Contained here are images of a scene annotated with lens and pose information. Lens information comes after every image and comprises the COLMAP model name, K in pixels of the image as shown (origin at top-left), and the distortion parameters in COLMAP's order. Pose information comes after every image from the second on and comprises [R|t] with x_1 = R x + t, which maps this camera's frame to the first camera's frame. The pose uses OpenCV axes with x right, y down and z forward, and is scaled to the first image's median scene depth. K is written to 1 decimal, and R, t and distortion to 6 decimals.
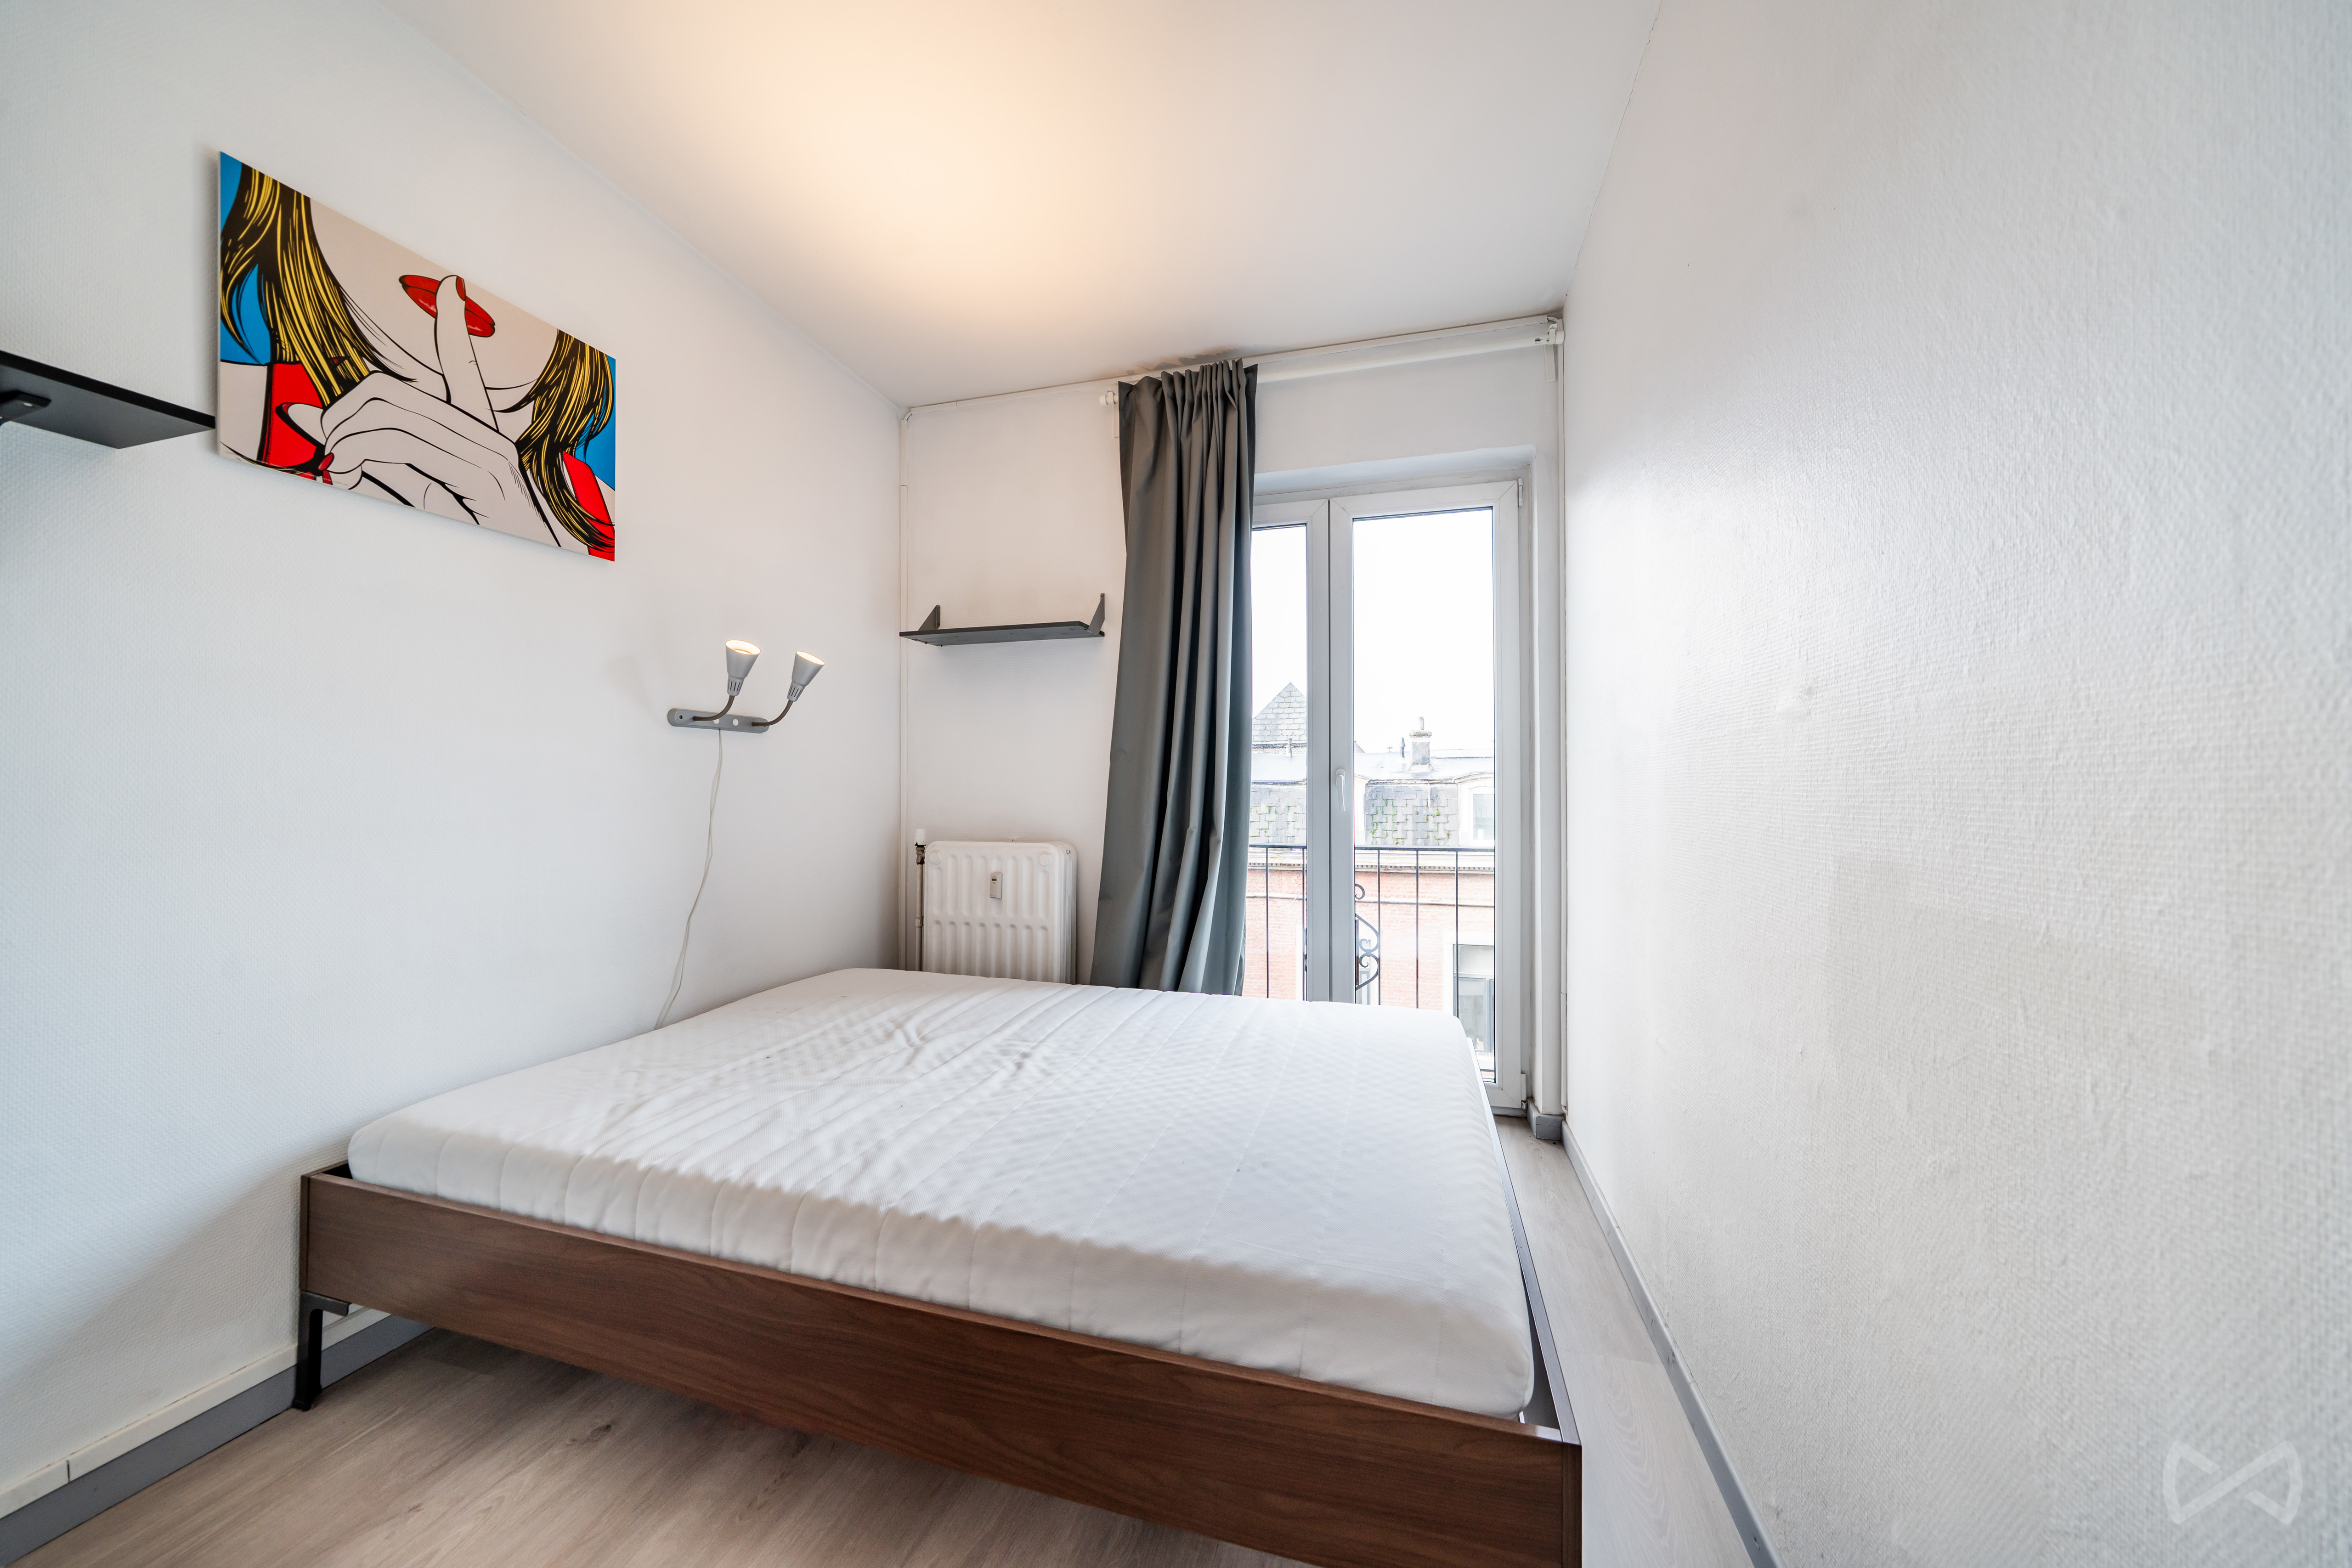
lens RADIAL K [[796.3, 0, 1167.2], [0, 796.3, 786.0], [0, 0, 1]] dist [-0.006576, -0.000113]
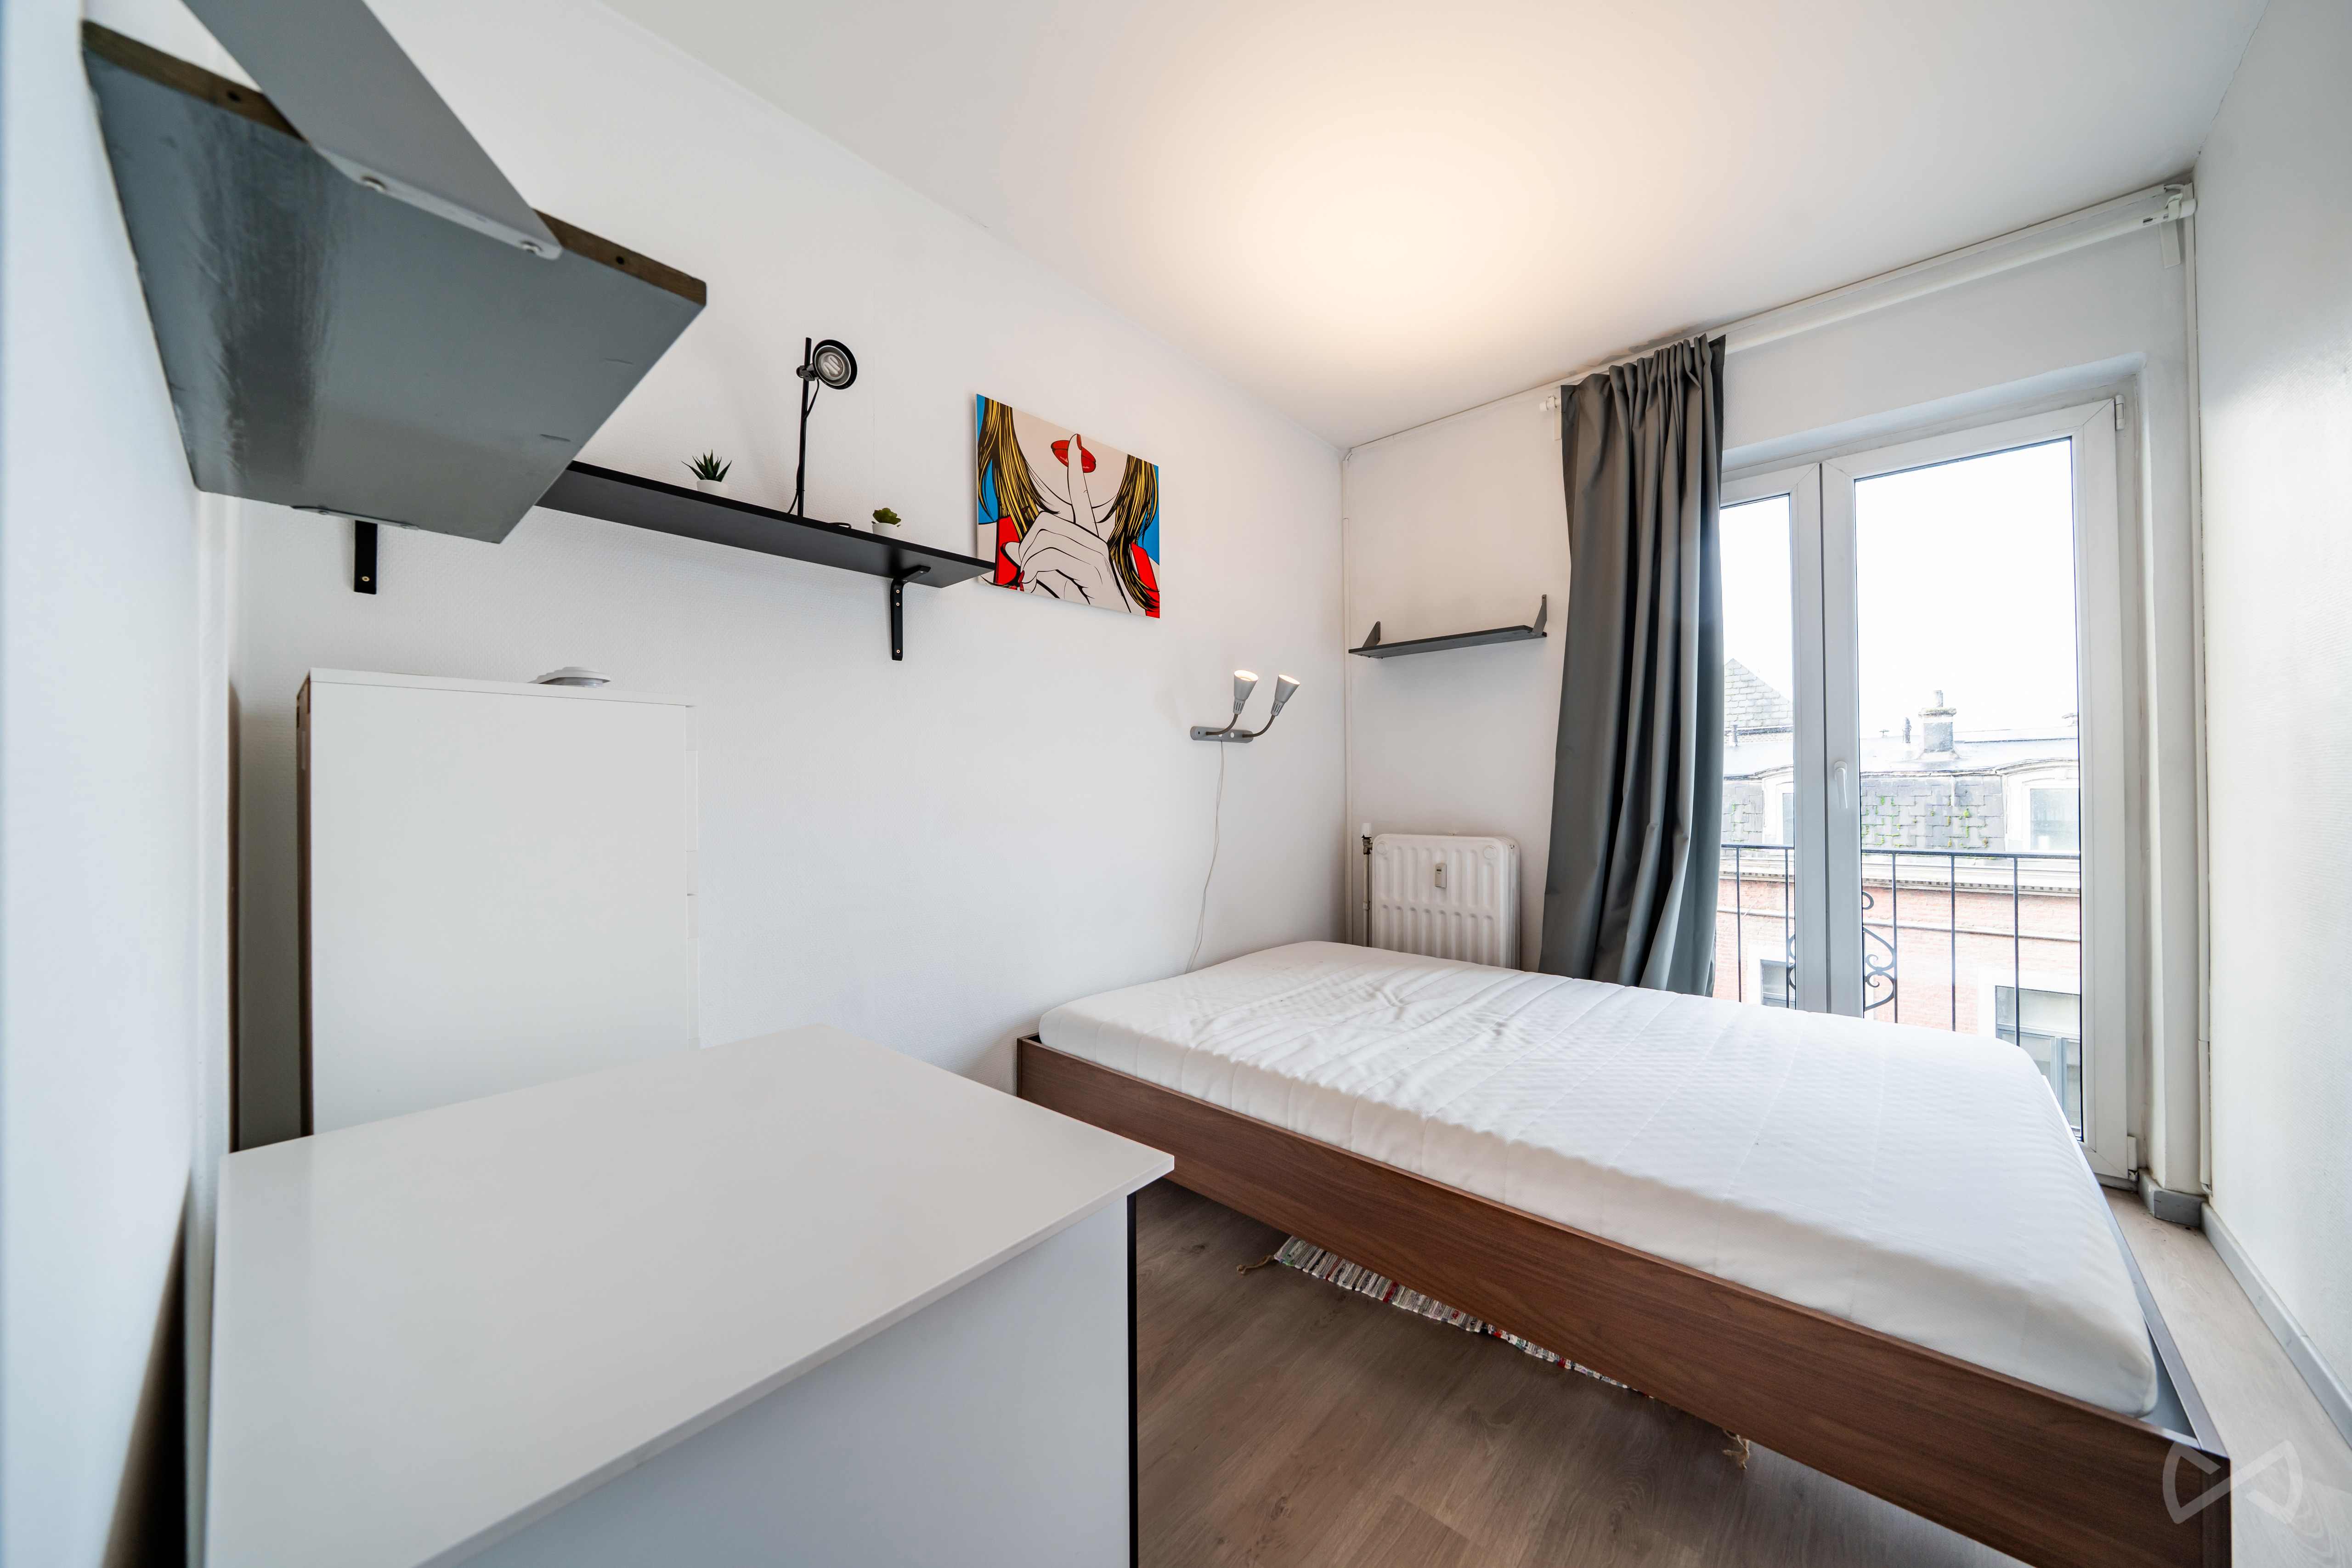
lens RADIAL K [[796.4, 0, 1167.2], [0, 796.4, 786.0], [0, 0, 1]] dist [-0.006576, -0.000113]
pose [[0.895964, -0.008212, -0.444050, -0.086018], [0.009239, 0.999957, 0.000150, -0.000750], [0.444030, -0.004237, 0.896002, -0.179110]]
